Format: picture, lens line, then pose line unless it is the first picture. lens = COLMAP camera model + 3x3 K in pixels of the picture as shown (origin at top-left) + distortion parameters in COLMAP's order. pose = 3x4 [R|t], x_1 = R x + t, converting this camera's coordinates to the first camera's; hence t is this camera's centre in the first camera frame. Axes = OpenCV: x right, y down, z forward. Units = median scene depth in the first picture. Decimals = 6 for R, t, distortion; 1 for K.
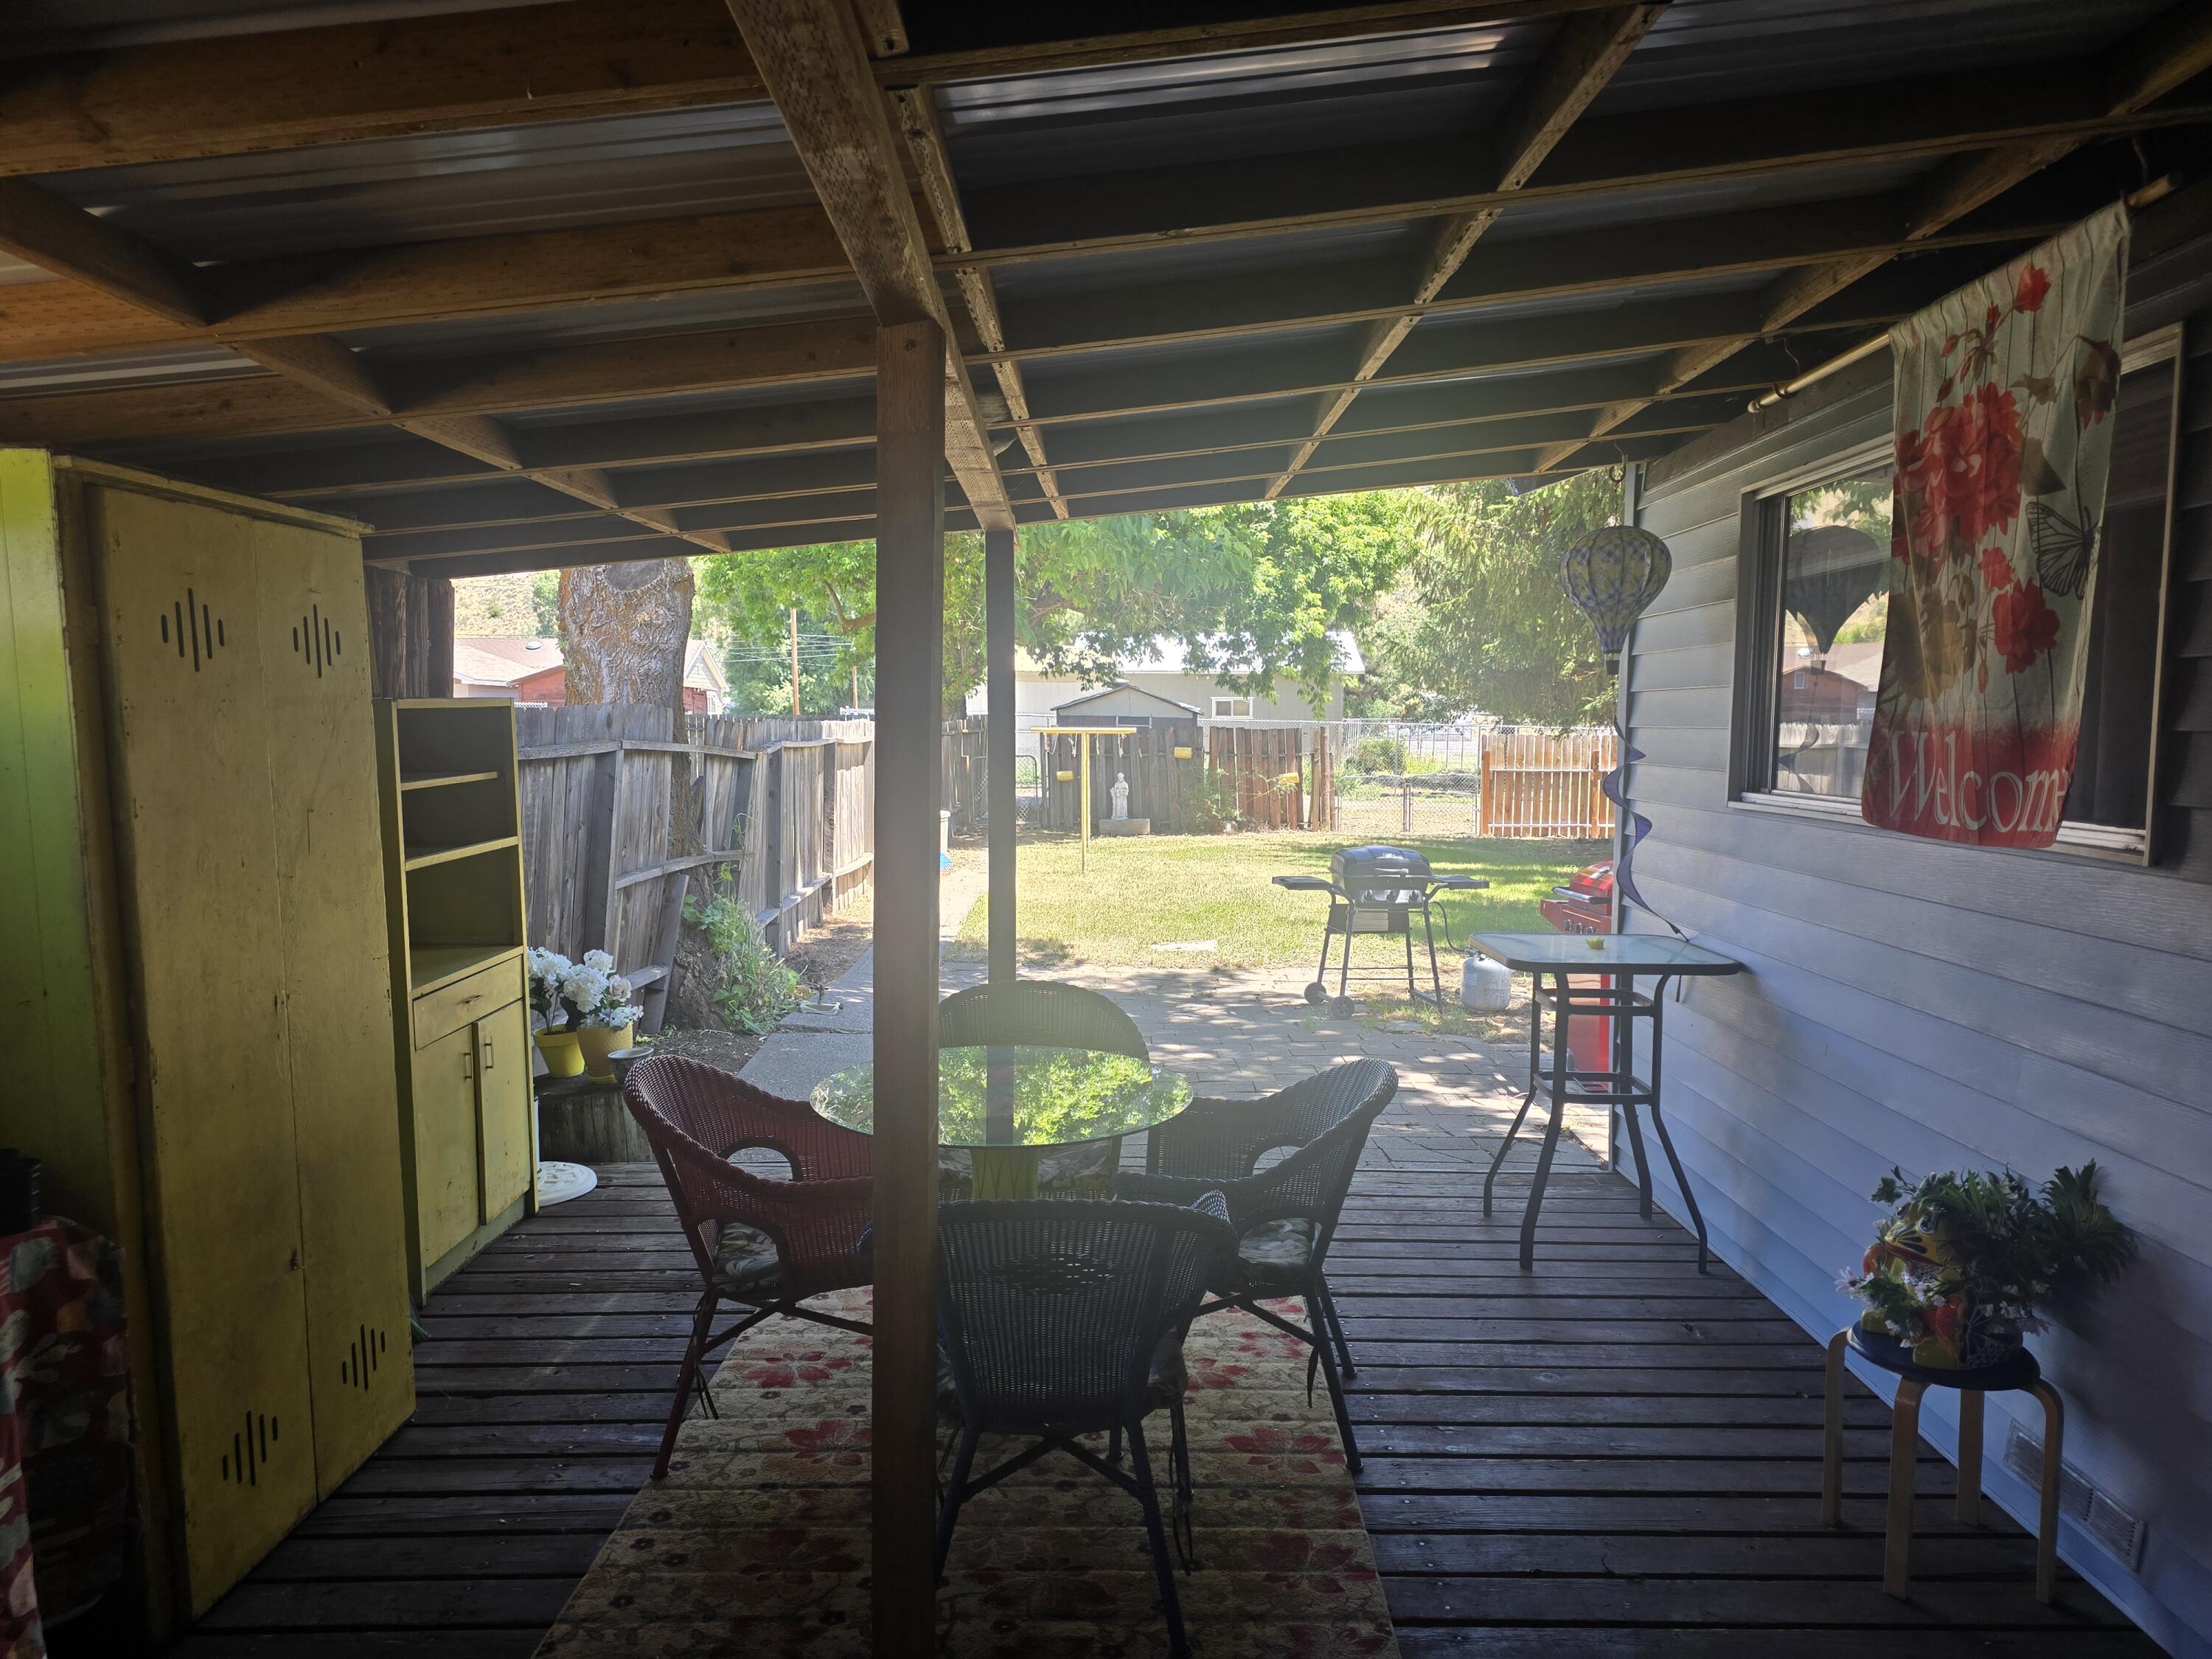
lens RADIAL K [[1507.6, 0, 1105.4], [0, 1507.6, 833.9], [0, 0, 1]] dist [0.000463, -0.004177]
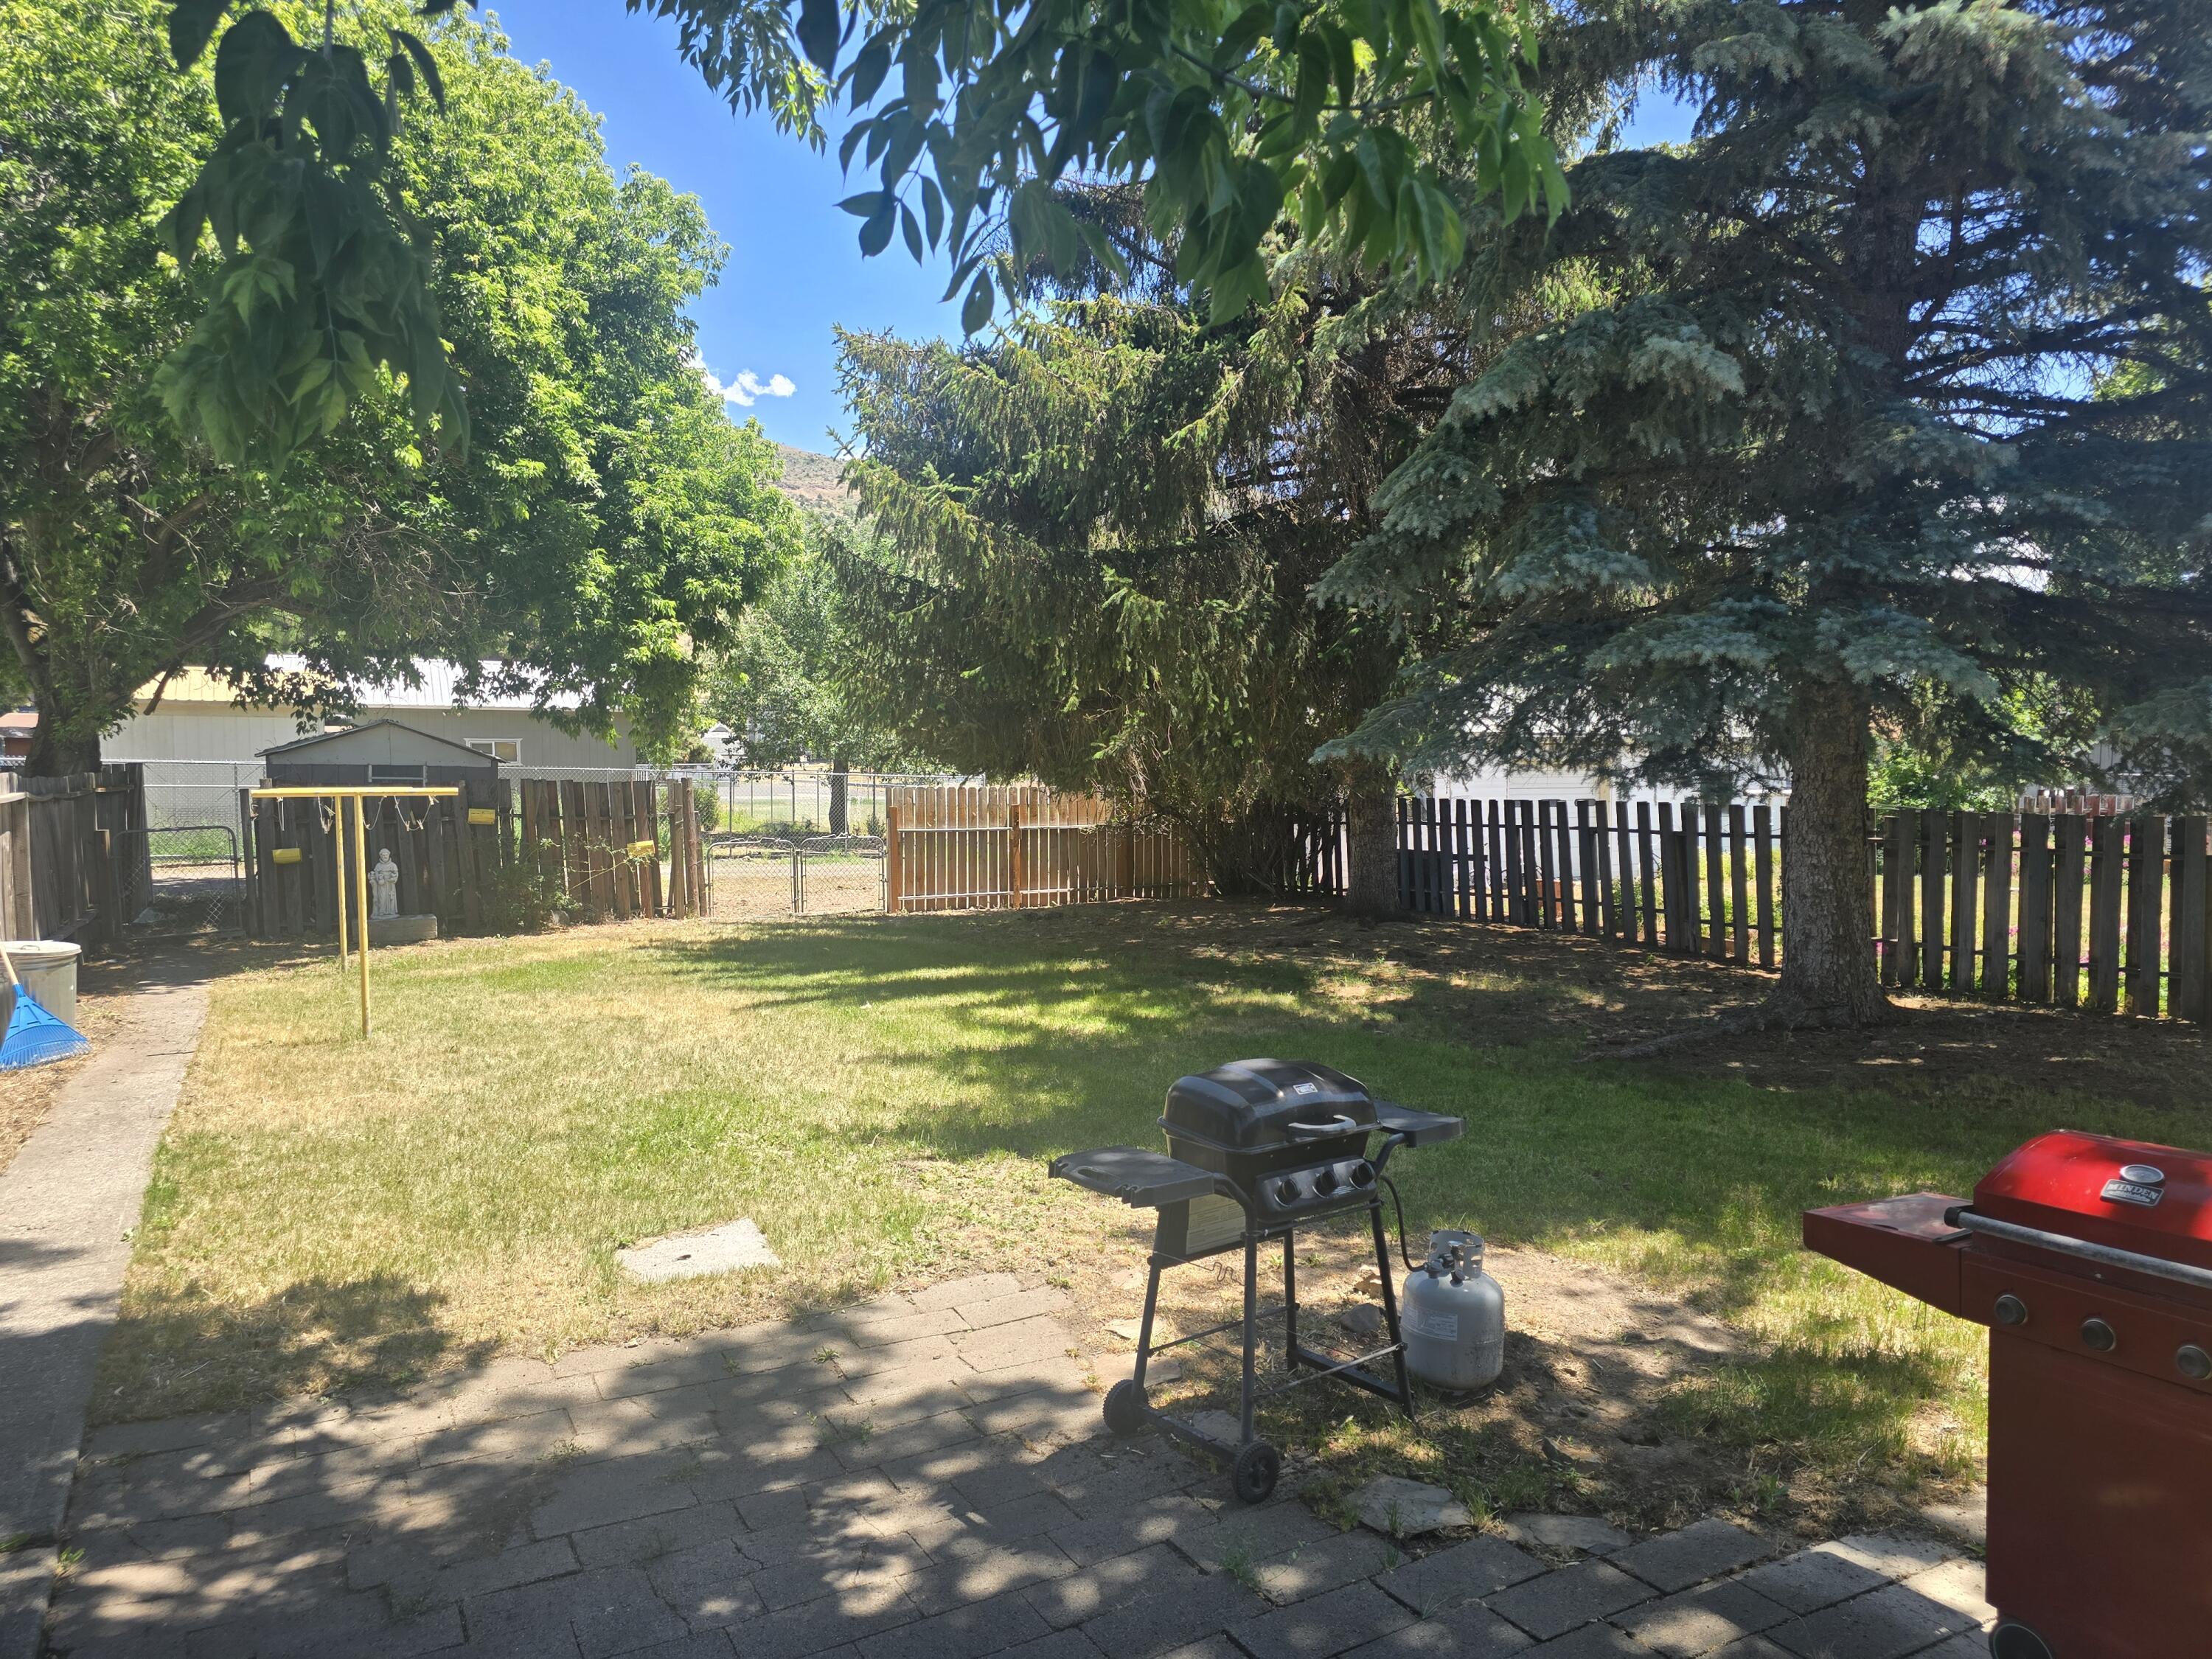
lens RADIAL K [[1507.6, 0, 1164.9], [0, 1507.6, 845.4], [0, 0, 1]] dist [0.000463, -0.004177]
pose [[0.865223, -0.030308, 0.500470, -0.024887], [0.041469, 0.999077, -0.011190, -0.019377], [-0.499669, 0.030436, 0.865681, 0.230803]]
